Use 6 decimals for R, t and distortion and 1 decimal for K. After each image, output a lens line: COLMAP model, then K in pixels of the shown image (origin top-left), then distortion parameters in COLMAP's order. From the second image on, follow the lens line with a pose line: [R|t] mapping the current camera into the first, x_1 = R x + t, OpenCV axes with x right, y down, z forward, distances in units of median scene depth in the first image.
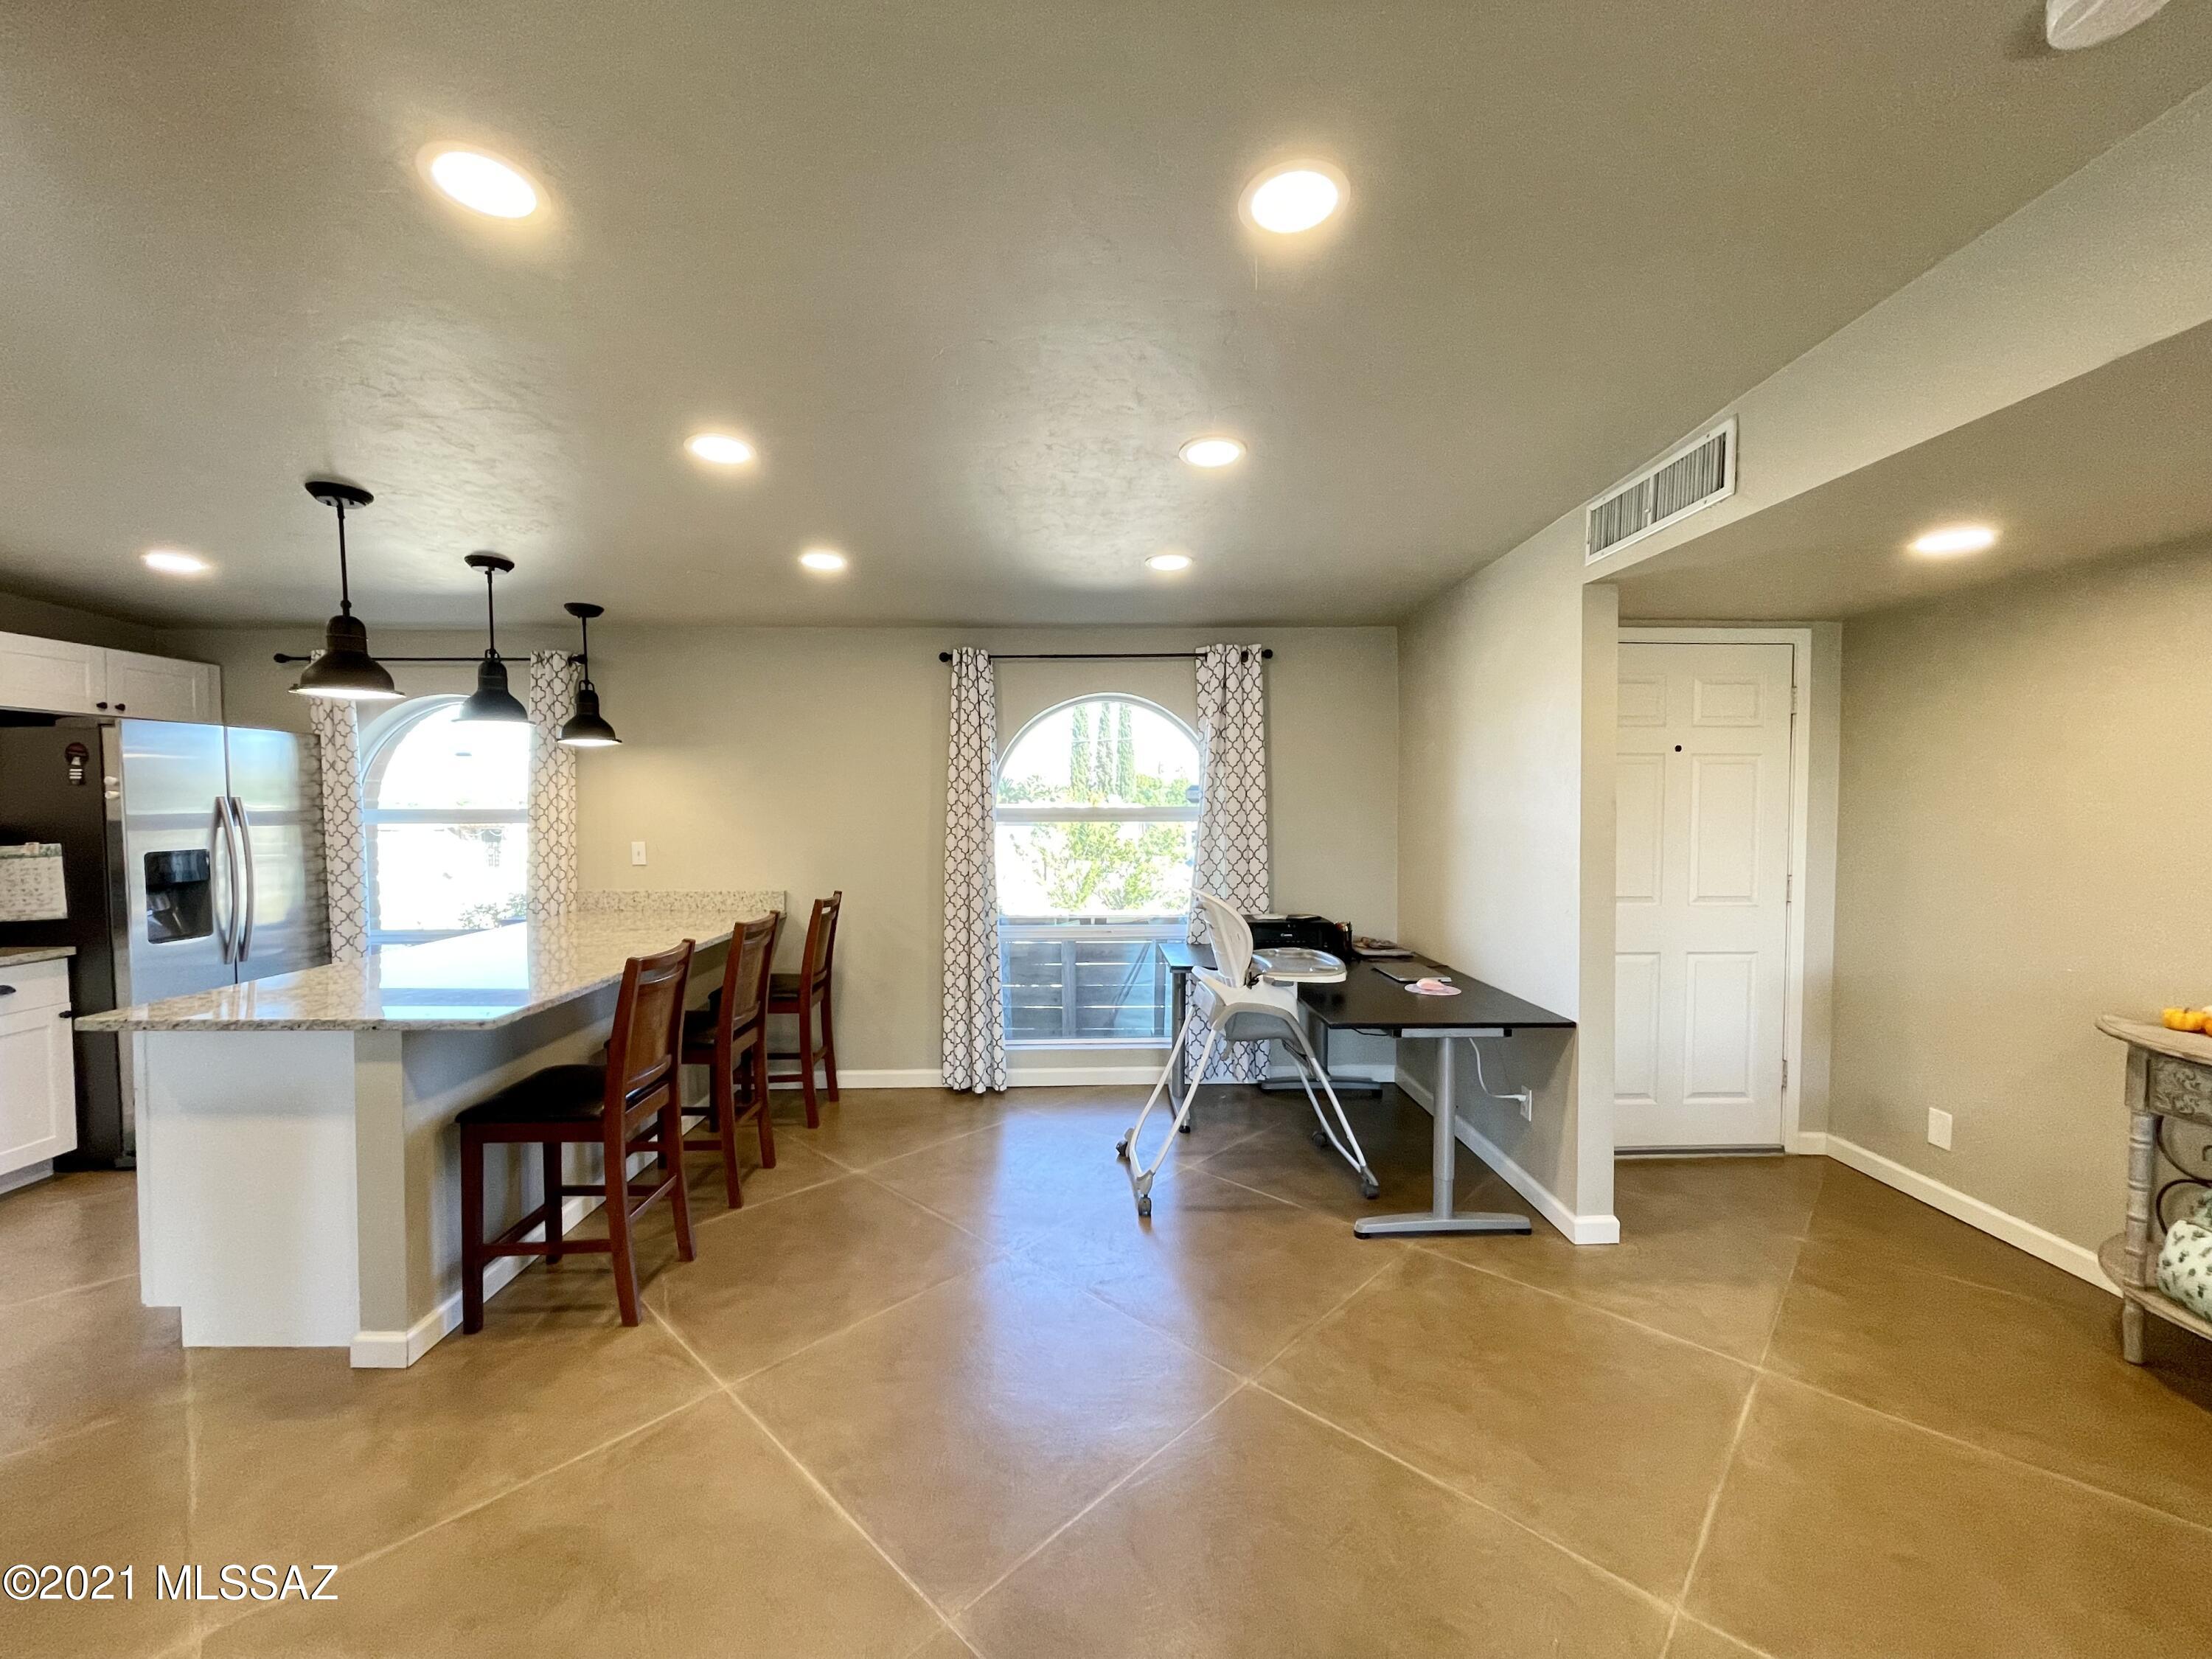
lens RADIAL K [[892.8, 0, 1101.7], [0, 892.8, 828.7], [0, 0, 1]] dist [-0.005731, 0.001659]
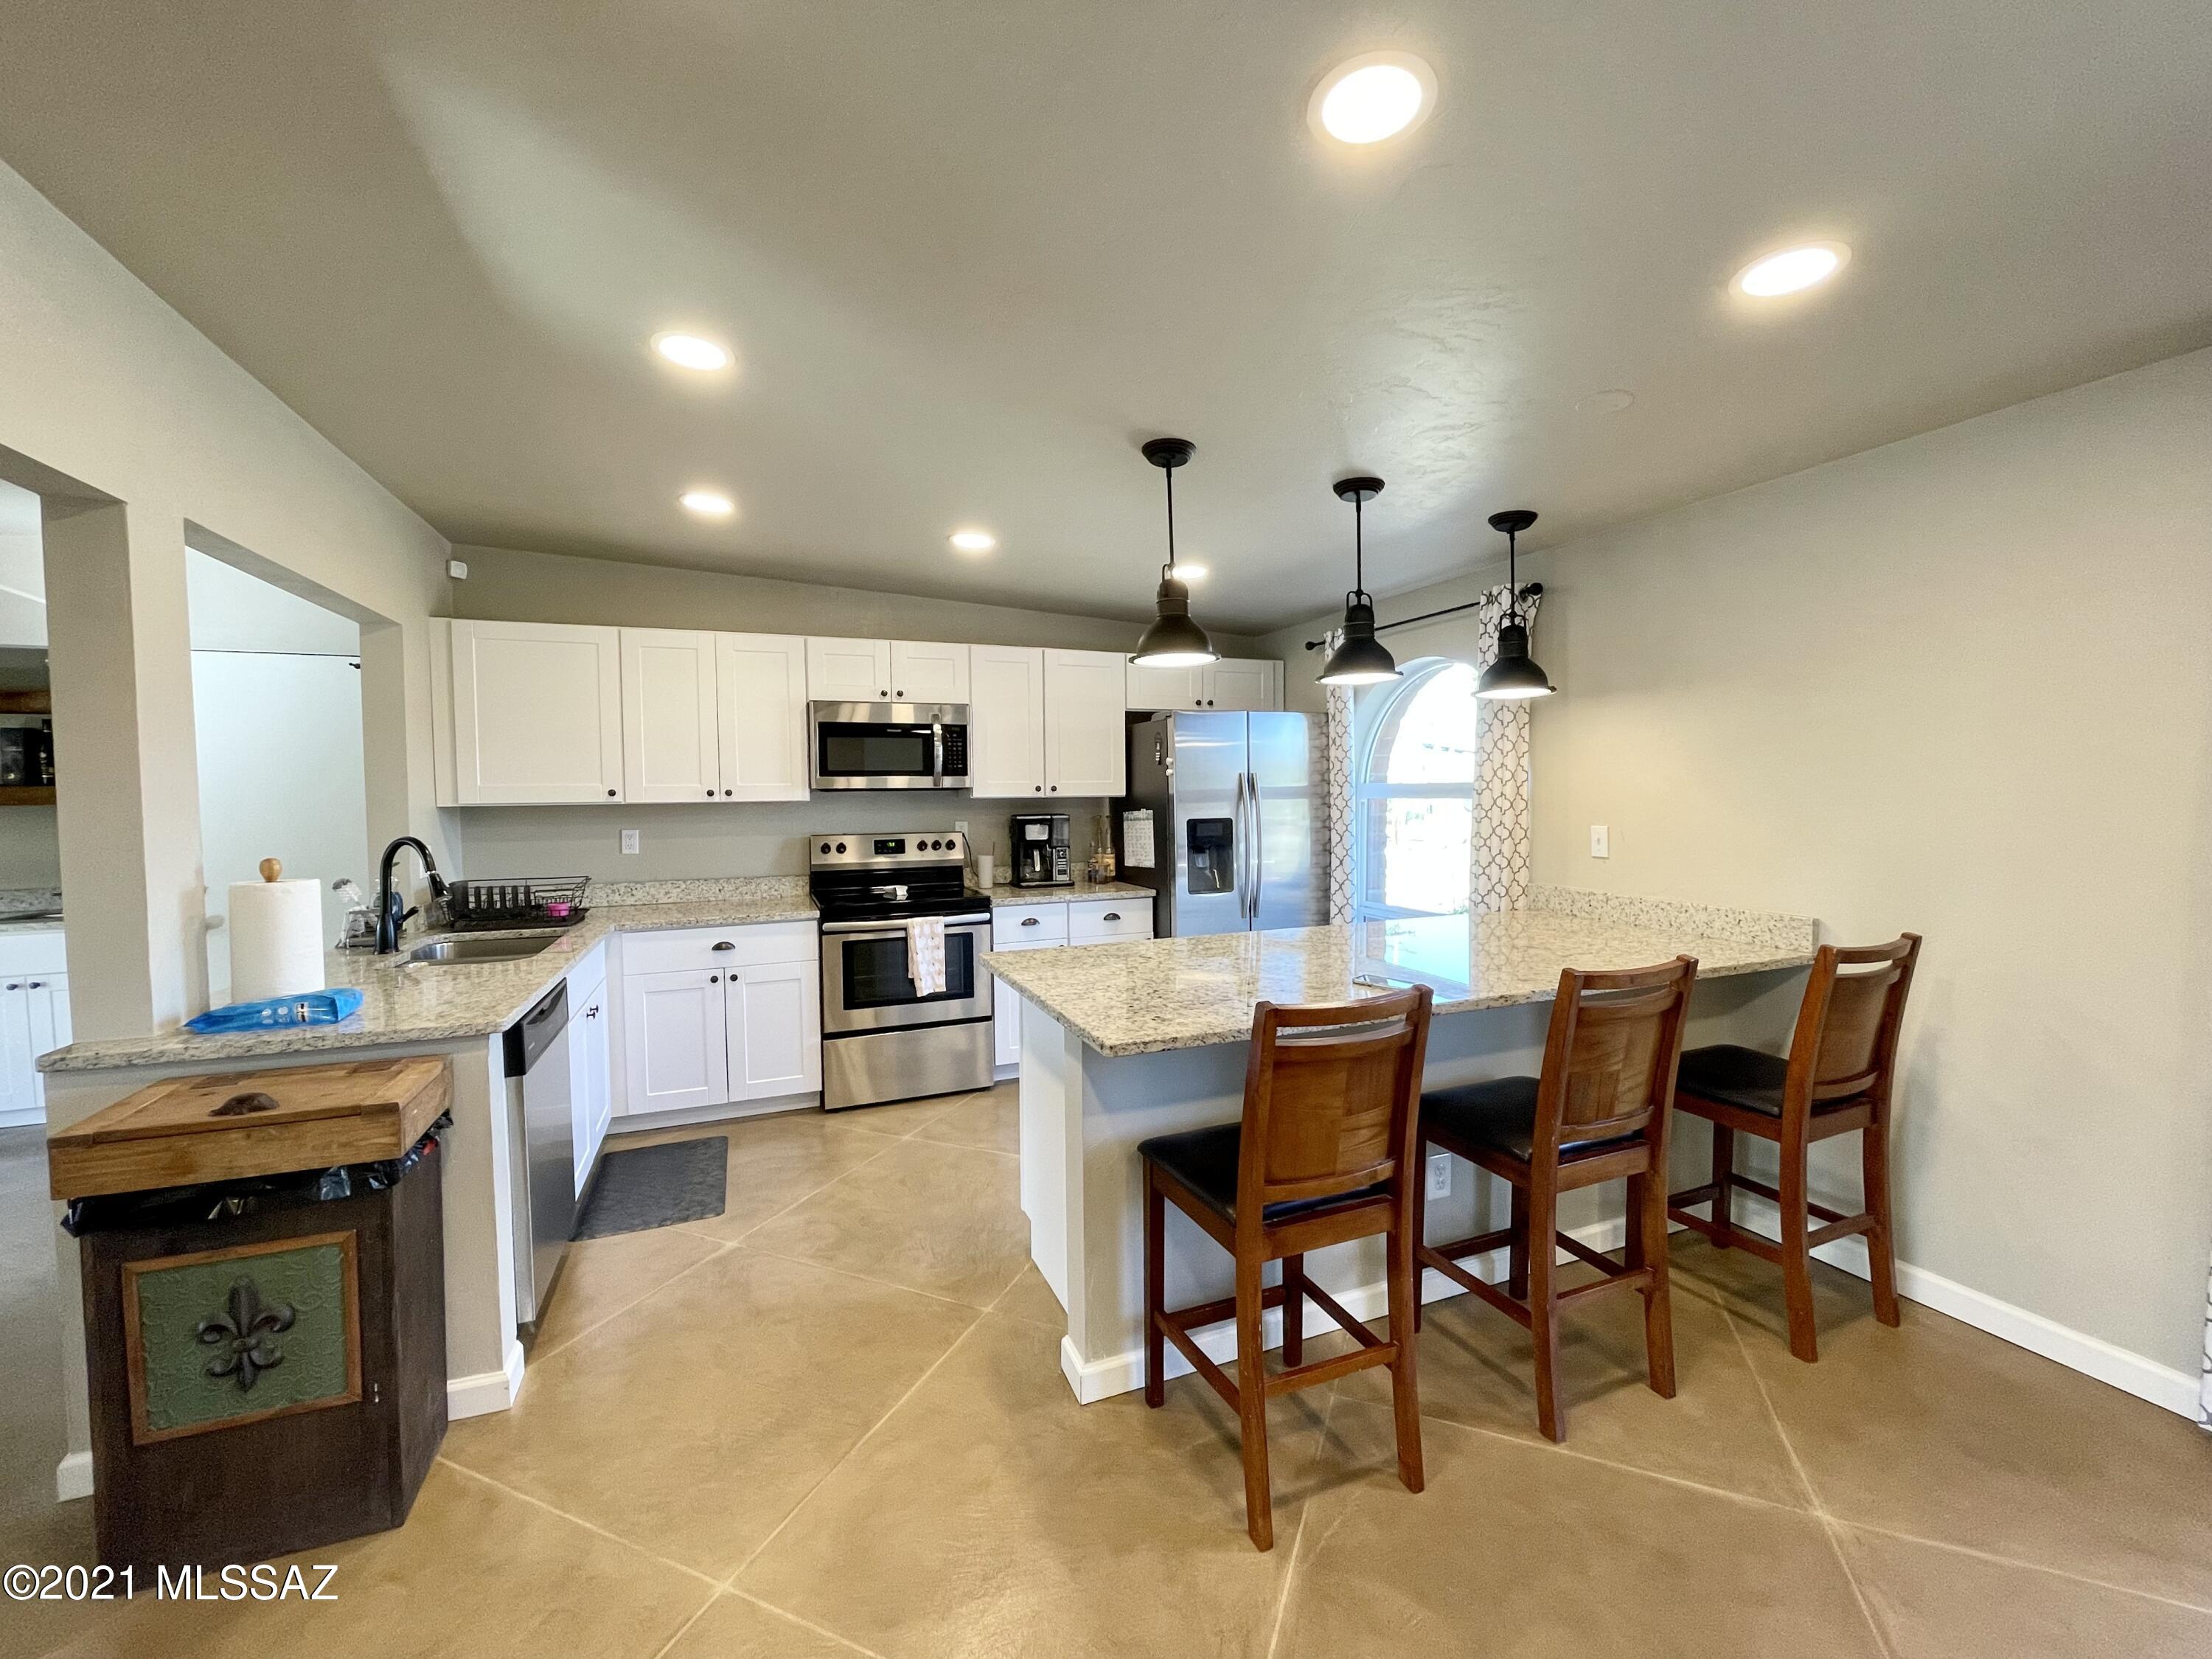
lens RADIAL K [[892.8, 0, 1100.3], [0, 892.8, 827.6], [0, 0, 1]] dist [-0.005731, 0.001659]
pose [[0.354100, 0.039702, -0.934364, 0.023715], [-0.017248, 0.999206, 0.035920, -0.003291], [0.935048, 0.003396, 0.354504, 0.422229]]
